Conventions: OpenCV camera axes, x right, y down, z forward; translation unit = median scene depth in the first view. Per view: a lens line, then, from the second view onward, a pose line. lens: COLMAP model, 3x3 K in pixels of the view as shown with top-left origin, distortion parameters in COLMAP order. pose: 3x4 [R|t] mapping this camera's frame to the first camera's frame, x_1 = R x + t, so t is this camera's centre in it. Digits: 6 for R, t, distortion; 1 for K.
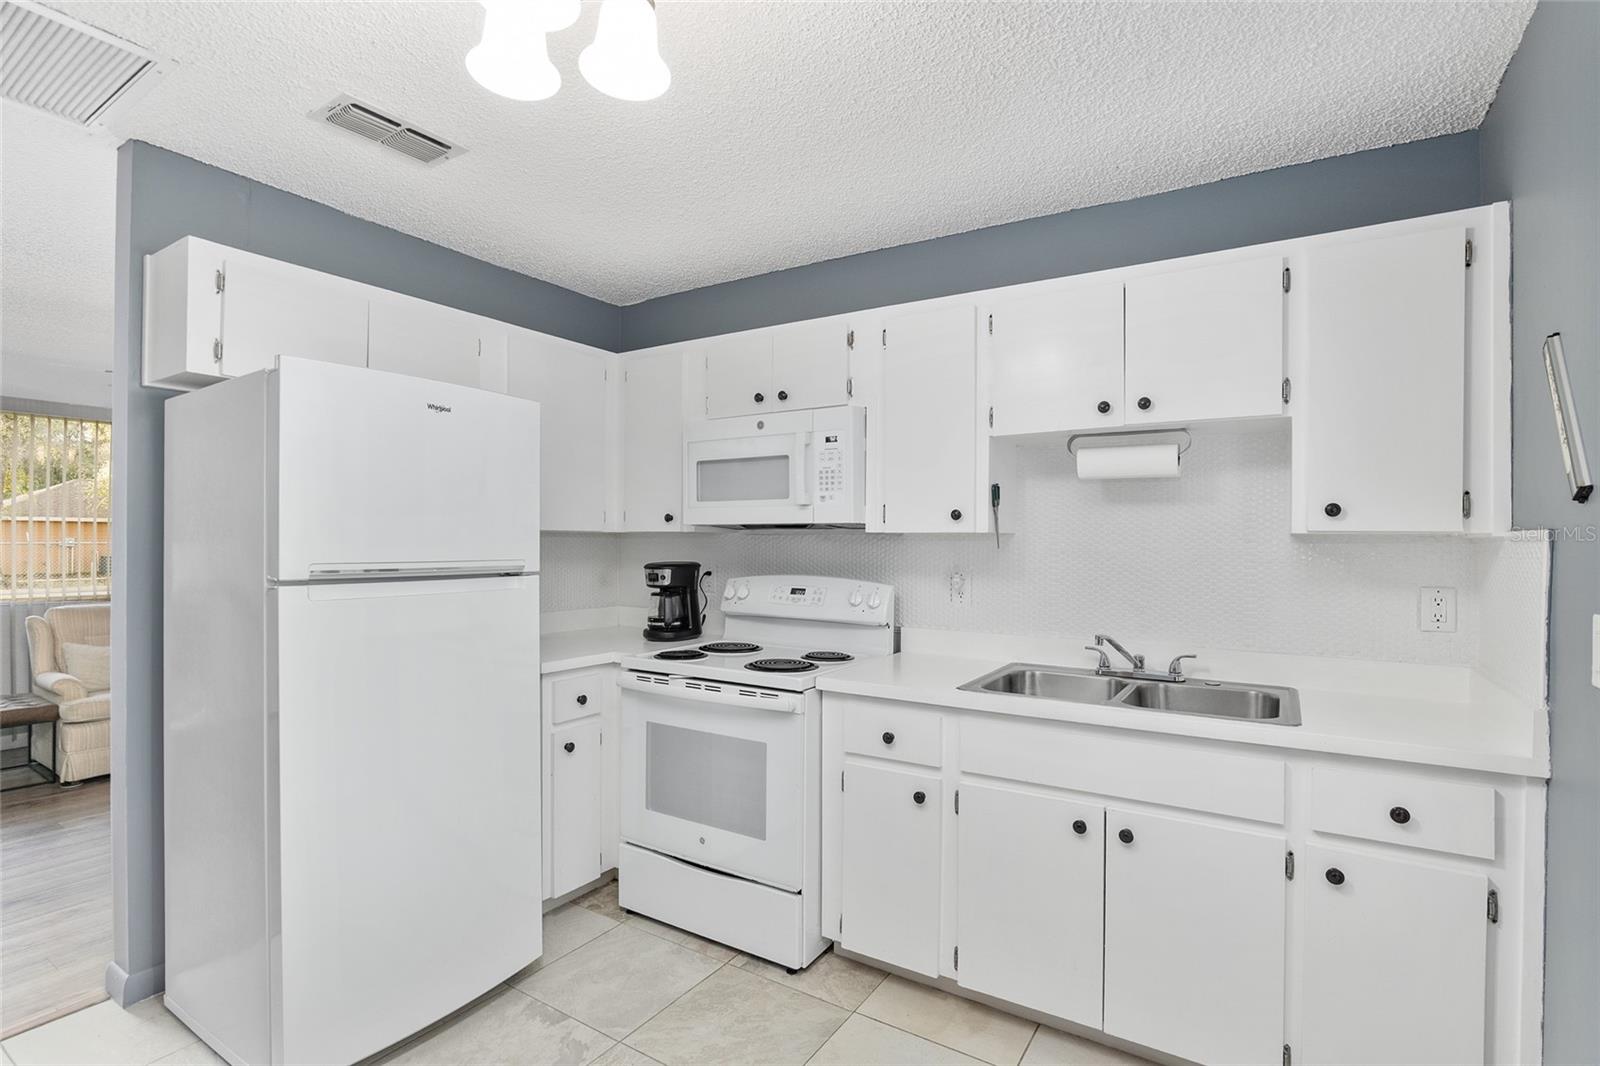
lens RADIAL K [[749.2, 0, 795.2], [0, 749.2, 538.1], [0, 0, 1]] dist [-0.020116, 0.001385]
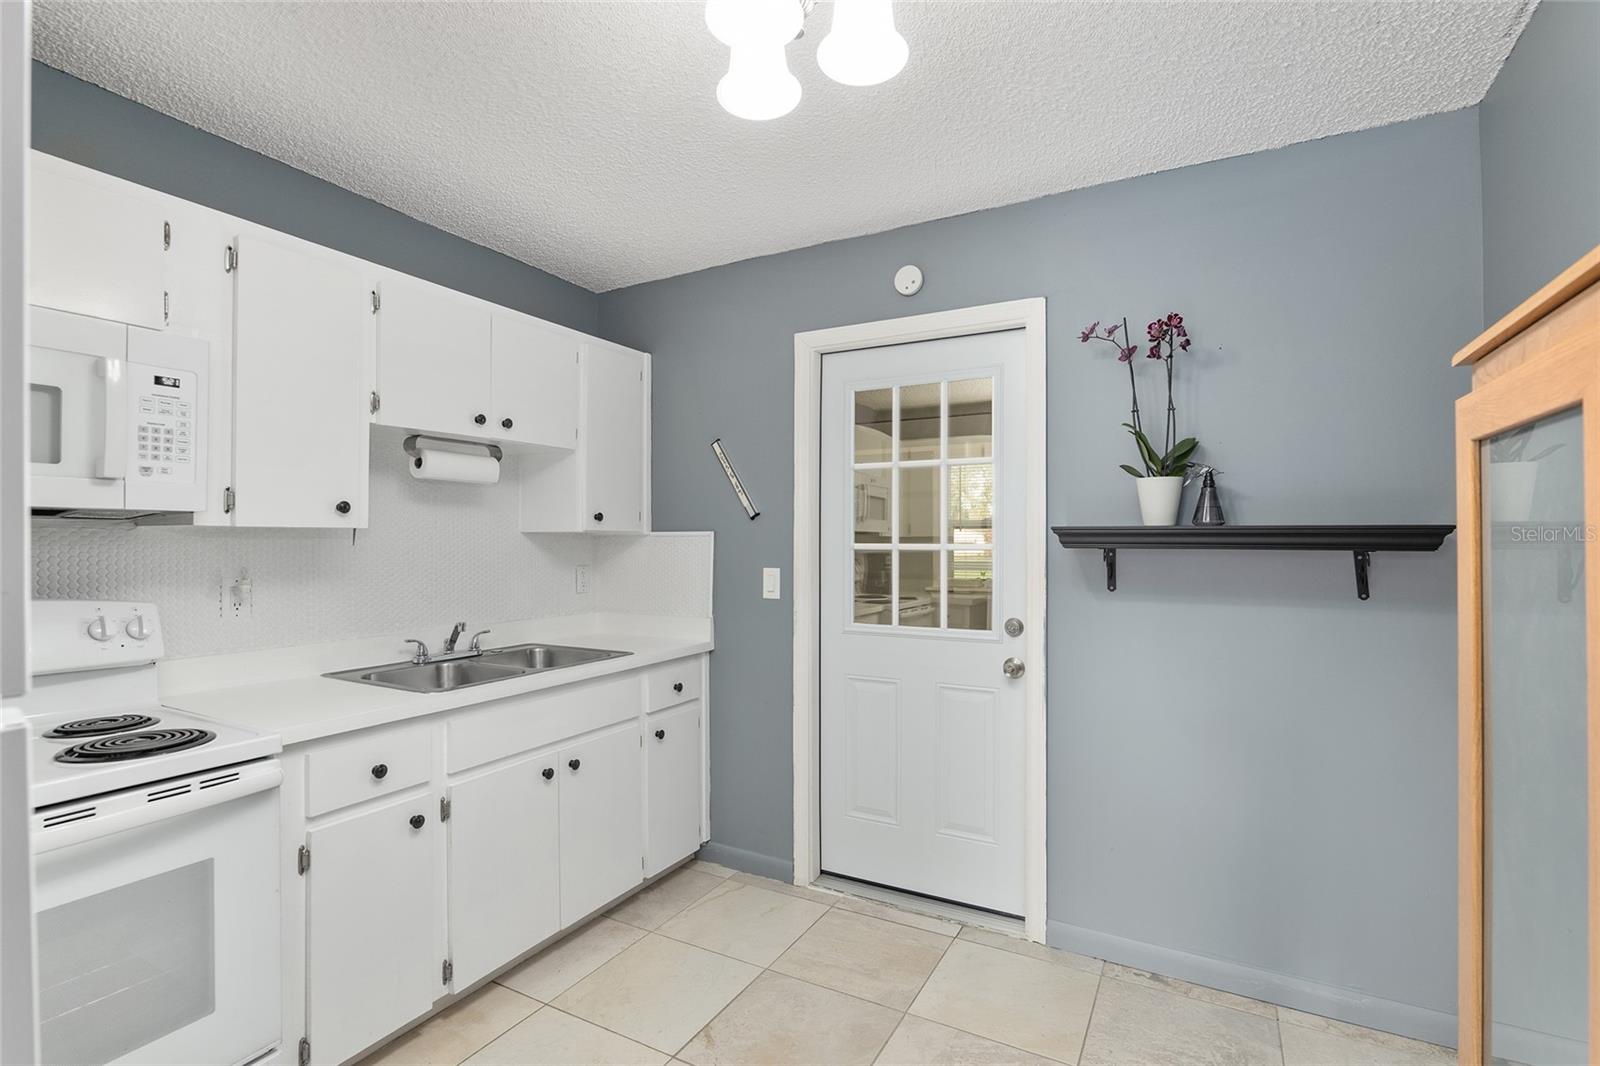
lens RADIAL K [[749.2, 0, 795.2], [0, 749.2, 538.1], [0, 0, 1]] dist [-0.020116, 0.001385]
pose [[-0.056950, -0.000946, 0.998377, -0.623633], [0.000671, 0.999999, 0.000985, 0.003547], [-0.998377, 0.000726, -0.056949, 0.493120]]
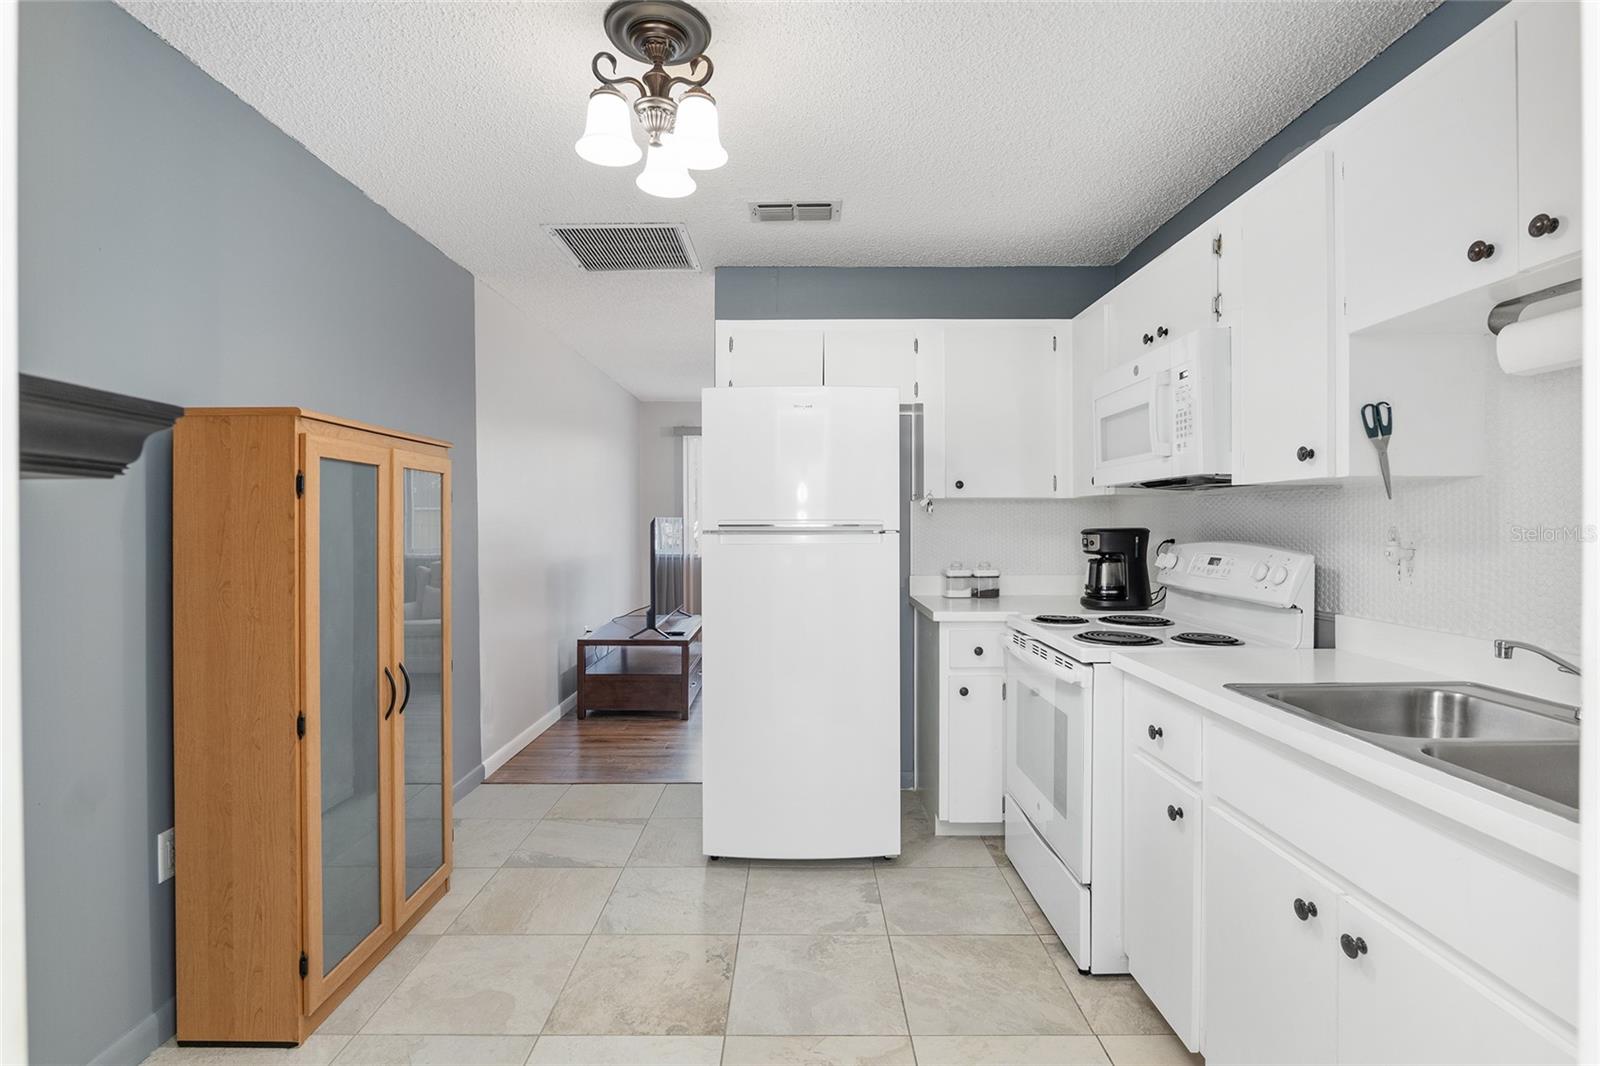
lens RADIAL K [[755.7, 0, 802.6], [0, 755.7, 520.9], [0, 0, 1]] dist [-0.014098, 0.001267]
pose [[0.545655, -0.007958, -0.837972, 0.515342], [0.009861, 0.999947, -0.003075, 0.028119], [0.837952, -0.006586, 0.545705, 0.192827]]
